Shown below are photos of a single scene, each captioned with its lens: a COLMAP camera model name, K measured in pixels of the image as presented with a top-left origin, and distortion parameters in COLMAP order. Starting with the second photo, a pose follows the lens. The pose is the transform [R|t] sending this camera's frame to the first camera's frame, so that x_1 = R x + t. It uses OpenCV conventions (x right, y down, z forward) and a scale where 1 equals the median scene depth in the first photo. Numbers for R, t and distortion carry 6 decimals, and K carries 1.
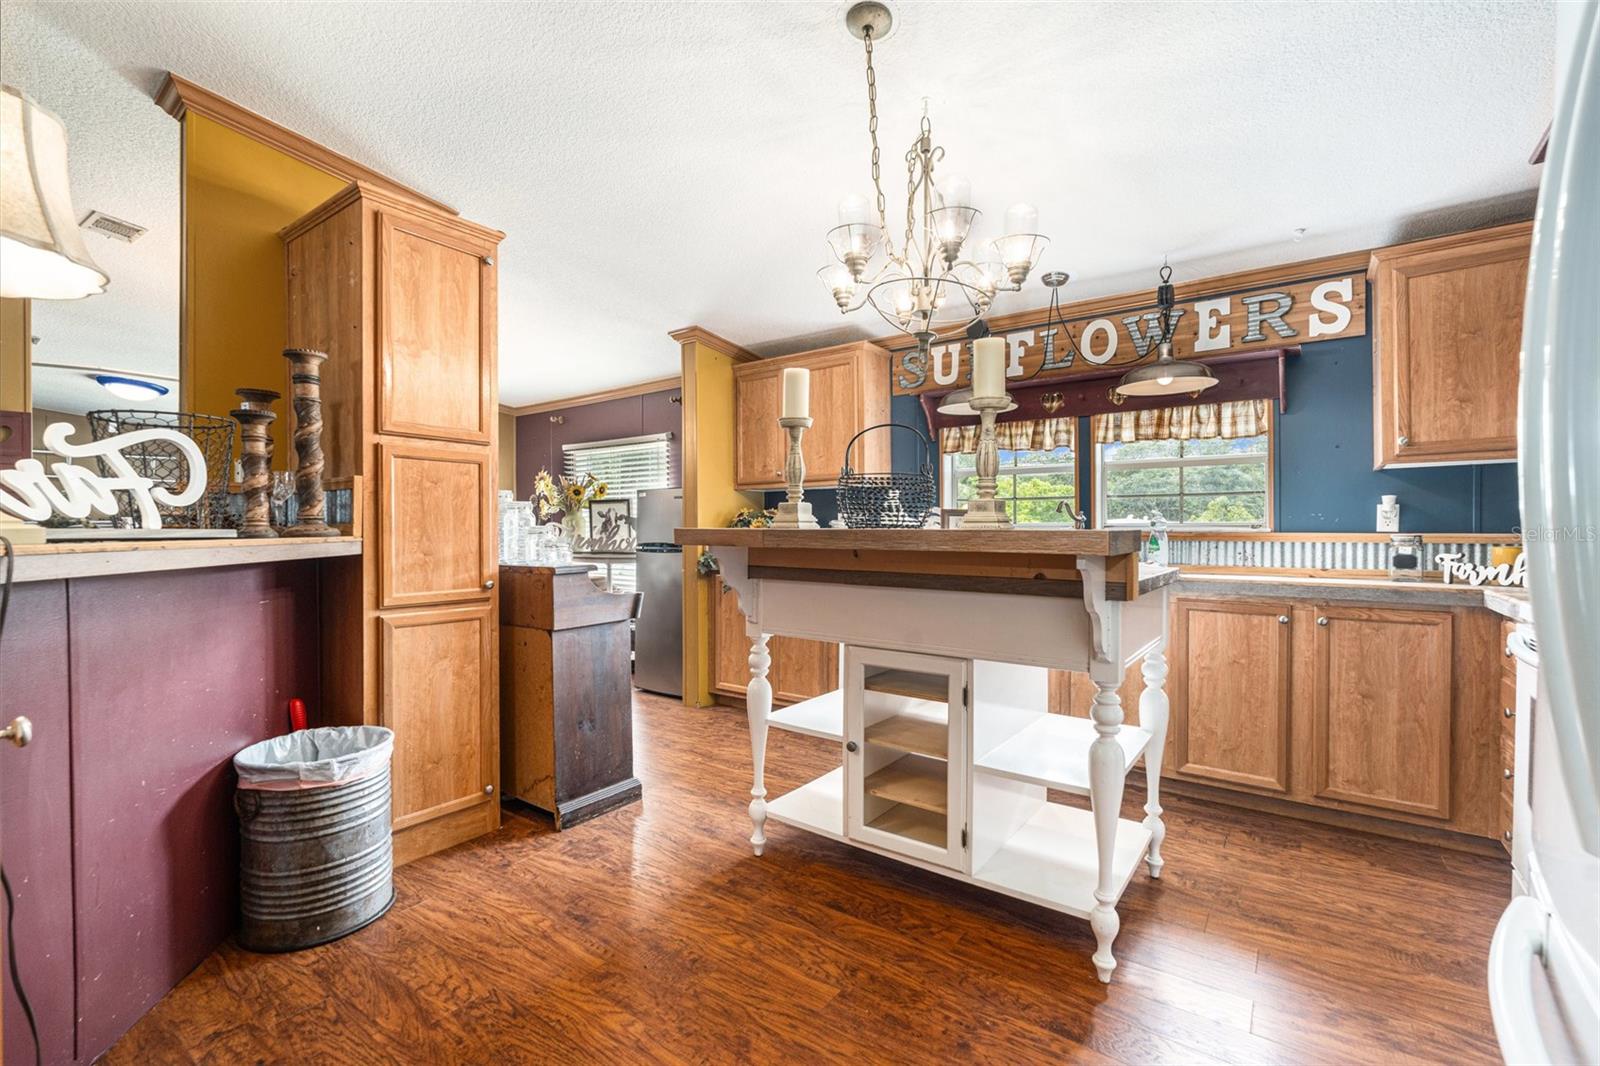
lens RADIAL K [[699.6, 0, 799.5], [0, 699.6, 541.3], [0, 0, 1]] dist [-0.004266, -0.001094]
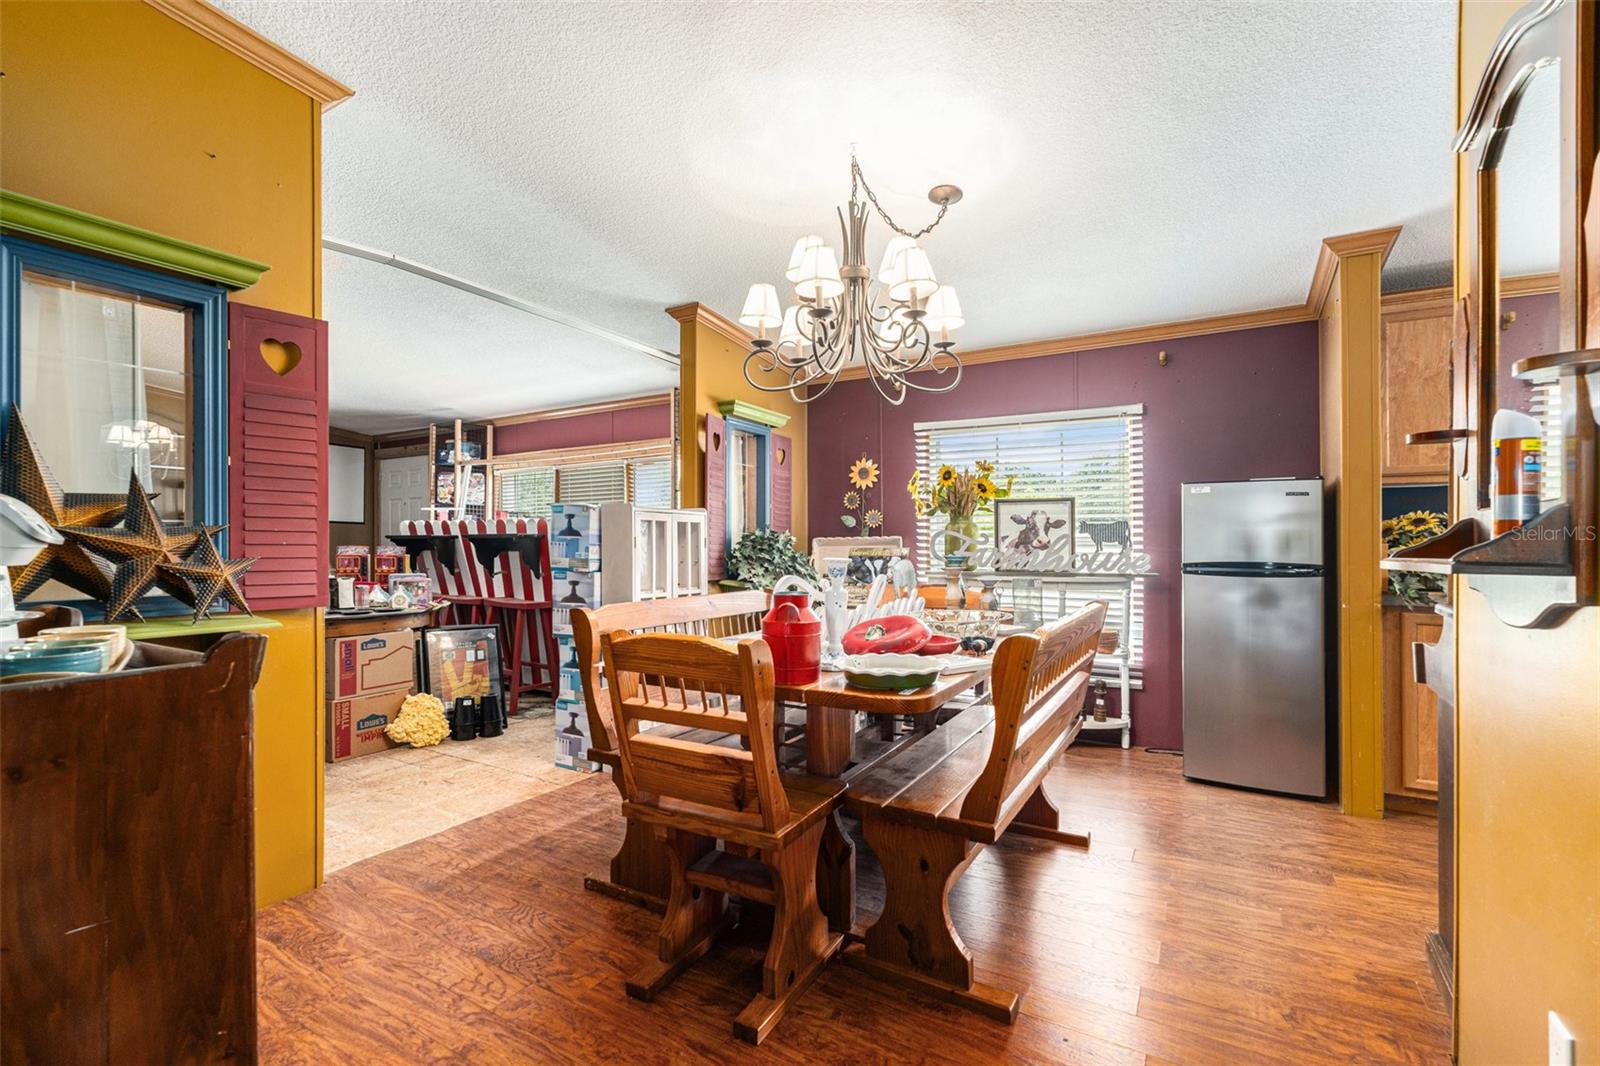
lens RADIAL K [[699.6, 0, 793.4], [0, 699.6, 546.8], [0, 0, 1]] dist [-0.004266, -0.001094]
pose [[0.994526, 0.003917, 0.104414, -0.740239], [-0.003242, 0.999973, -0.006630, -0.006460], [-0.104437, 0.006255, 0.994512, 0.406067]]
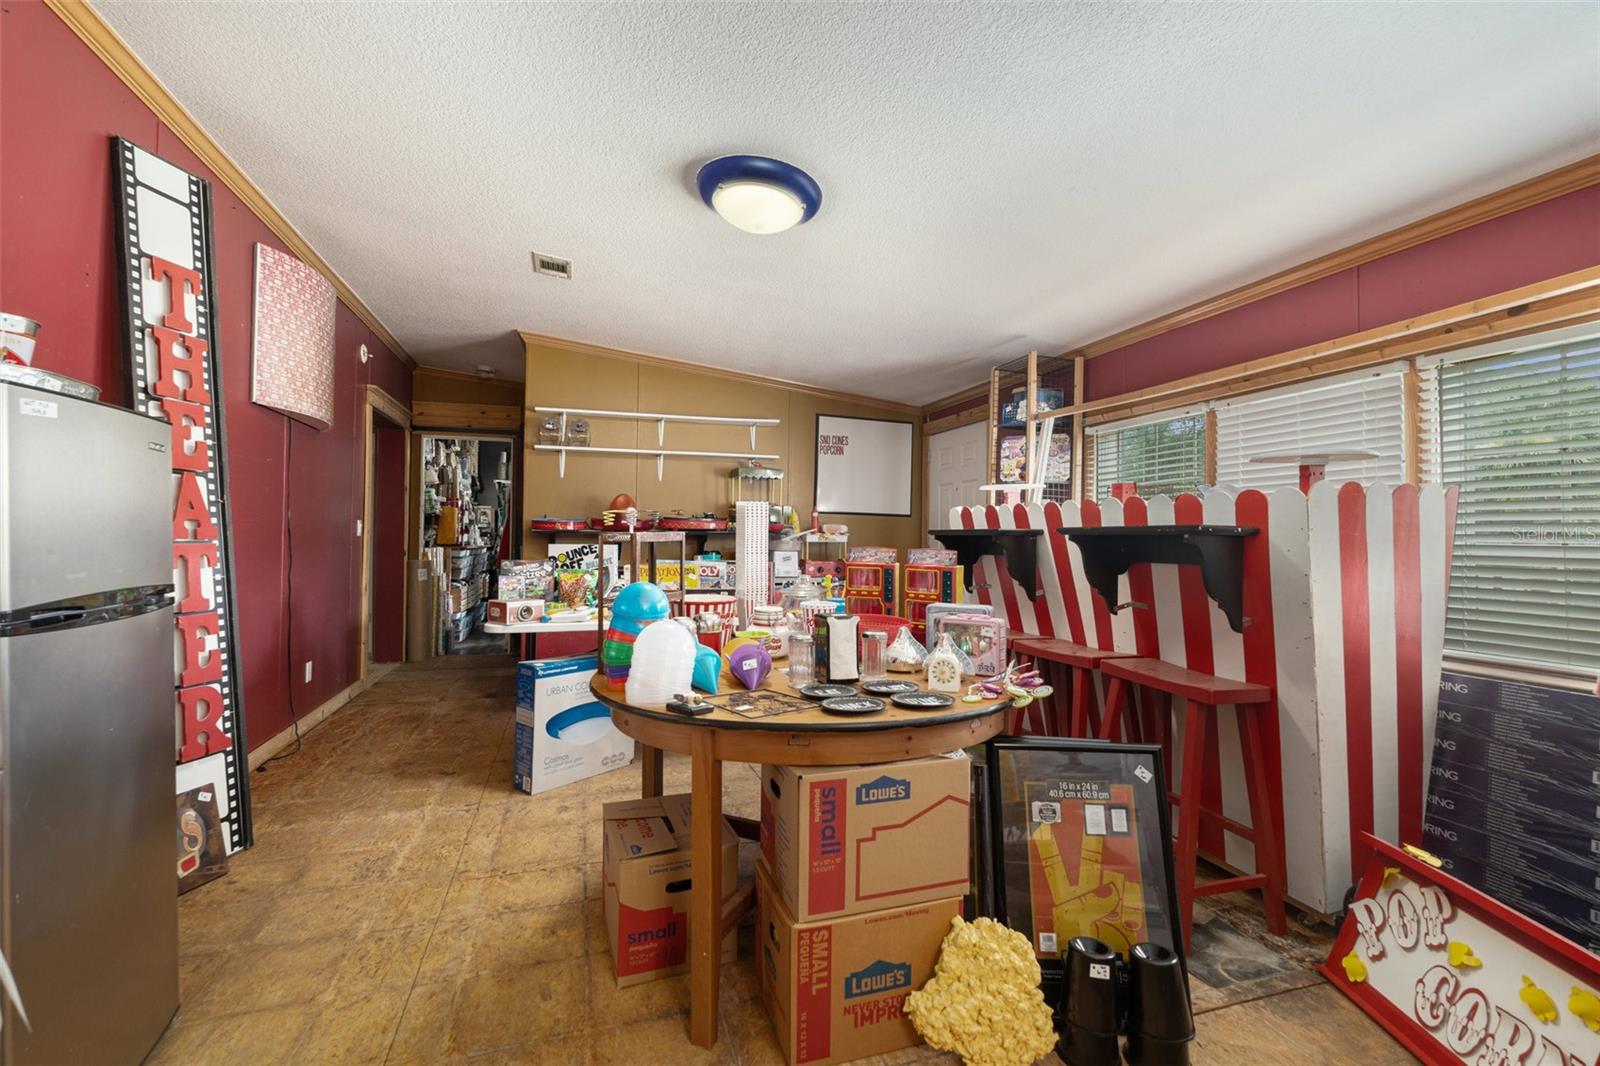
lens RADIAL K [[699.6, 0, 796.4], [0, 699.6, 537.7], [0, 0, 1]] dist [-0.004266, -0.001094]
pose [[0.808525, 0.010268, -0.588372, -0.991851], [-0.019168, 0.999777, -0.008894, -0.014461], [0.588150, 0.018469, 0.808541, 0.999388]]
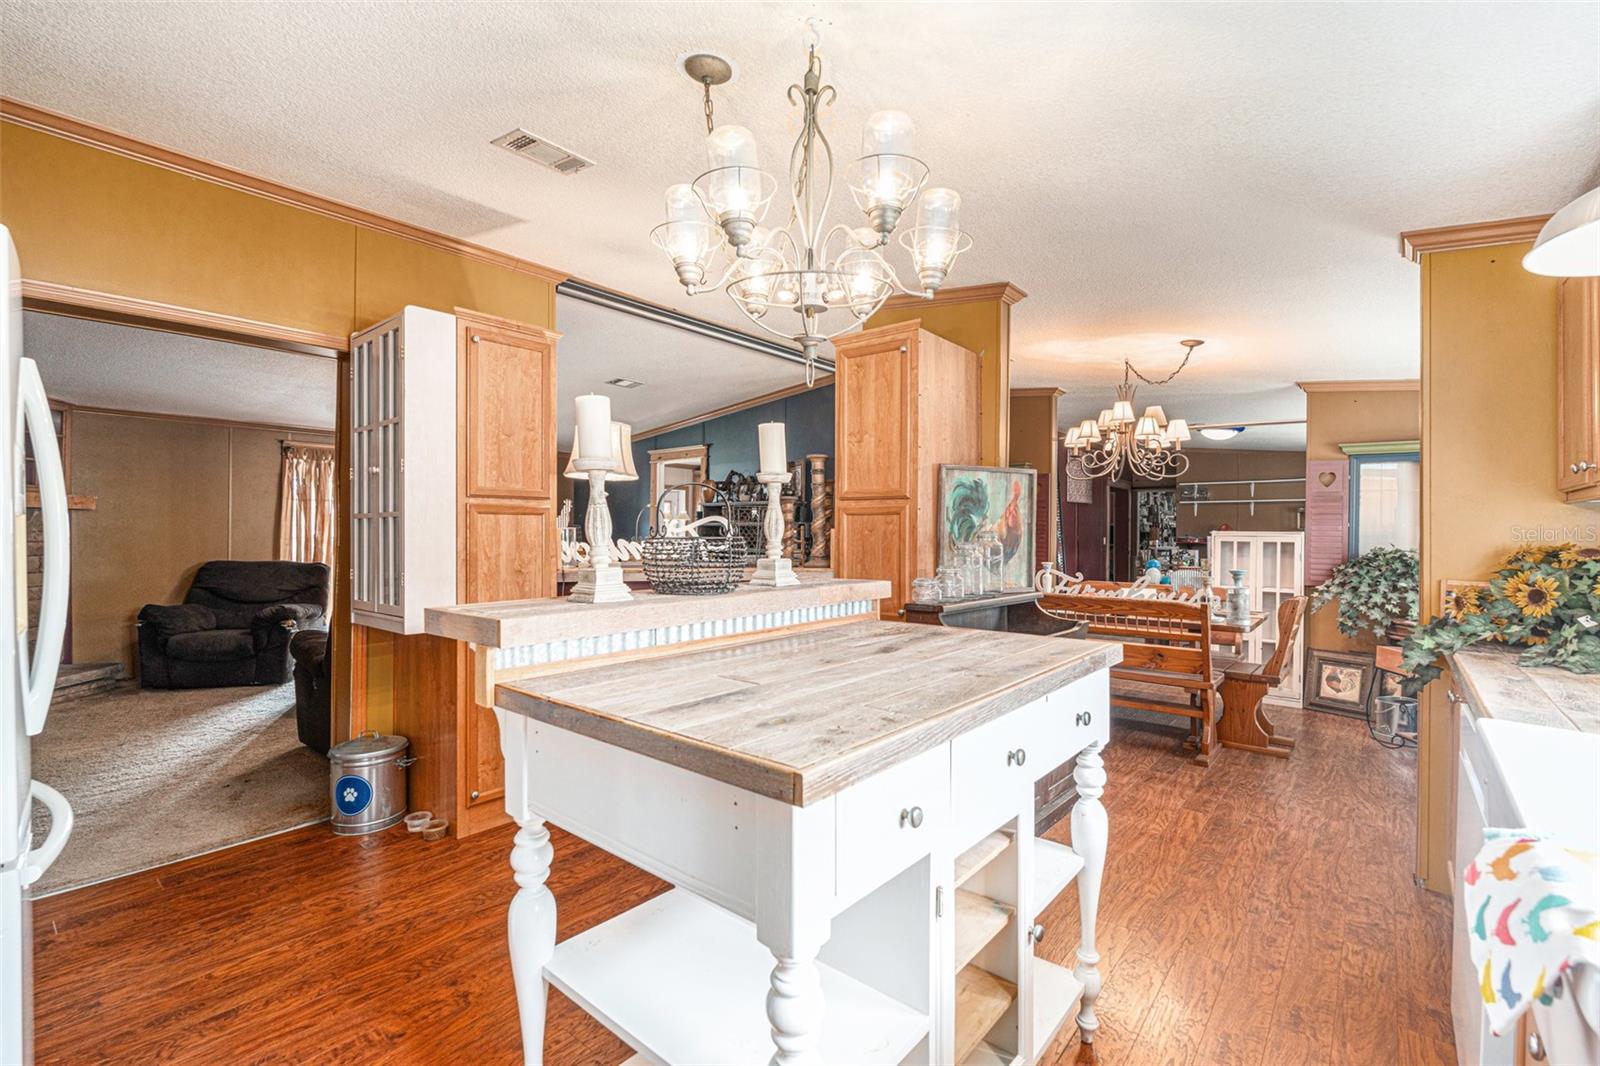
lens RADIAL K [[699.6, 0, 793.6], [0, 699.6, 532.4], [0, 0, 1]] dist [-0.004266, -0.001094]
pose [[-0.064730, 0.000688, -0.997903, 0.451514], [-0.019481, 0.999808, 0.001953, -0.043893], [0.997713, 0.019566, -0.064704, 0.507223]]
